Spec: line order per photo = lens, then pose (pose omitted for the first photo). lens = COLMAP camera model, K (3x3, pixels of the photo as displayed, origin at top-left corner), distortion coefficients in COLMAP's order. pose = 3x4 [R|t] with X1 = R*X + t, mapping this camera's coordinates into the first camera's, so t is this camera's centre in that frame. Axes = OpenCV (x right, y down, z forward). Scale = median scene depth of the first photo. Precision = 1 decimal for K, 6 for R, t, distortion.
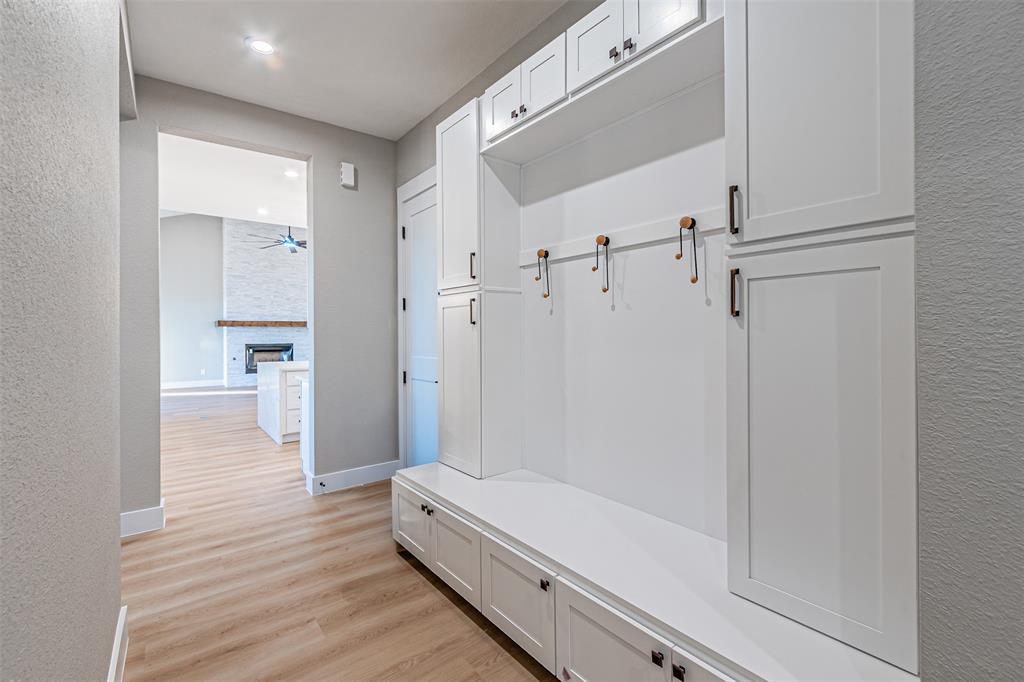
lens RADIAL K [[454.4, 0, 513.4], [0, 454.4, 333.9], [0, 0, 1]] dist [-0.000216, -0.000465]
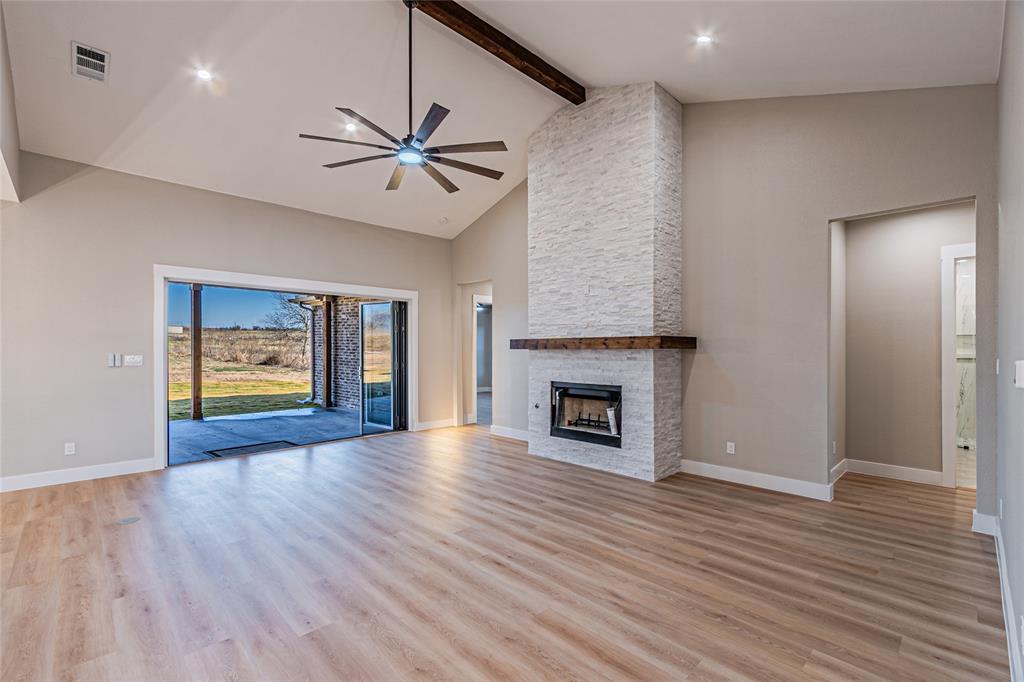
lens RADIAL K [[451.1, 0, 503.7], [0, 451.1, 352.4], [0, 0, 1]] dist [0.000742, -0.000443]
pose [[0.108330, 0.012398, -0.994038, -0.057408], [-0.000301, 0.999923, 0.012438, -0.019003], [0.994115, -0.001048, 0.108326, 0.880892]]
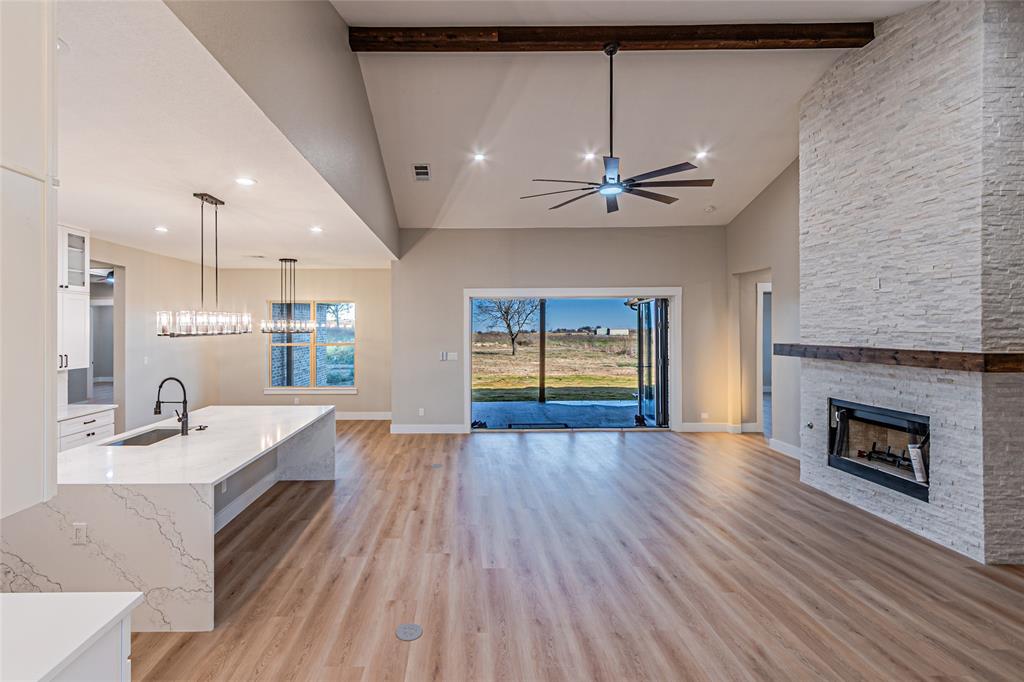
lens RADIAL K [[464.0, 0, 457.6], [0, 464.0, 329.5], [0, 0, 1]] dist [0.001607, 0.000199]
pose [[-0.615316, 0.011476, -0.788197, -0.015746], [0.008741, 0.999932, 0.007735, -0.050062], [0.788232, -0.002130, -0.615375, 0.989063]]
